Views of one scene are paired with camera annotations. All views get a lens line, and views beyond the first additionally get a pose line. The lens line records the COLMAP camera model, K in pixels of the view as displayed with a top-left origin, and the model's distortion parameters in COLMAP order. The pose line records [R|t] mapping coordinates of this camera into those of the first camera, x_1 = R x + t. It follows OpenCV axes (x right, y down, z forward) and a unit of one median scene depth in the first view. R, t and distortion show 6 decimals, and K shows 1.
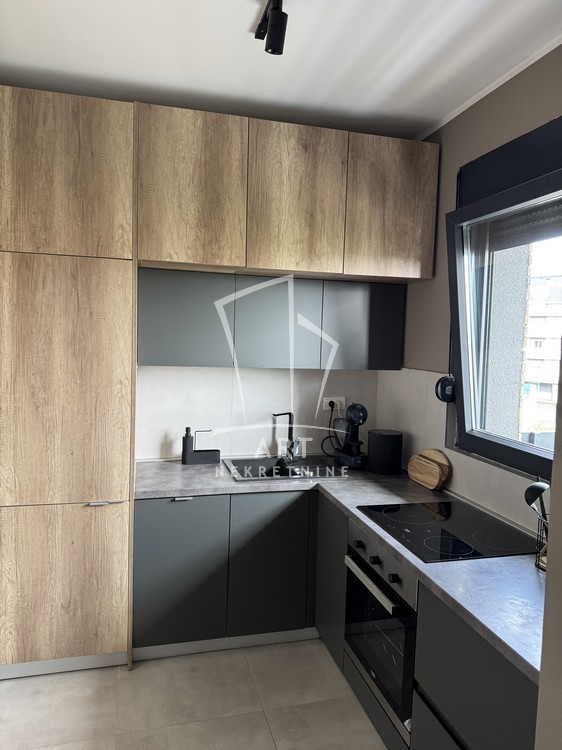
lens RADIAL K [[533.6, 0, 280.6], [0, 533.6, 372.9], [0, 0, 1]] dist [0.060897, -0.041445]
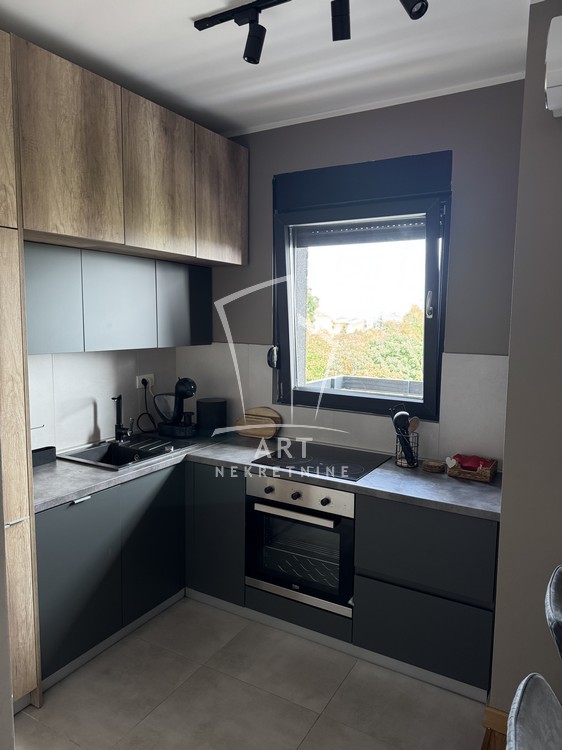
lens RADIAL K [[533.6, 0, 284.9], [0, 533.6, 371.8], [0, 0, 1]] dist [0.060897, -0.041445]
pose [[0.713460, -0.096416, 0.694031, -0.558773], [0.060497, 0.995265, 0.076074, -0.029480], [-0.698079, -0.012288, 0.715915, 0.110554]]
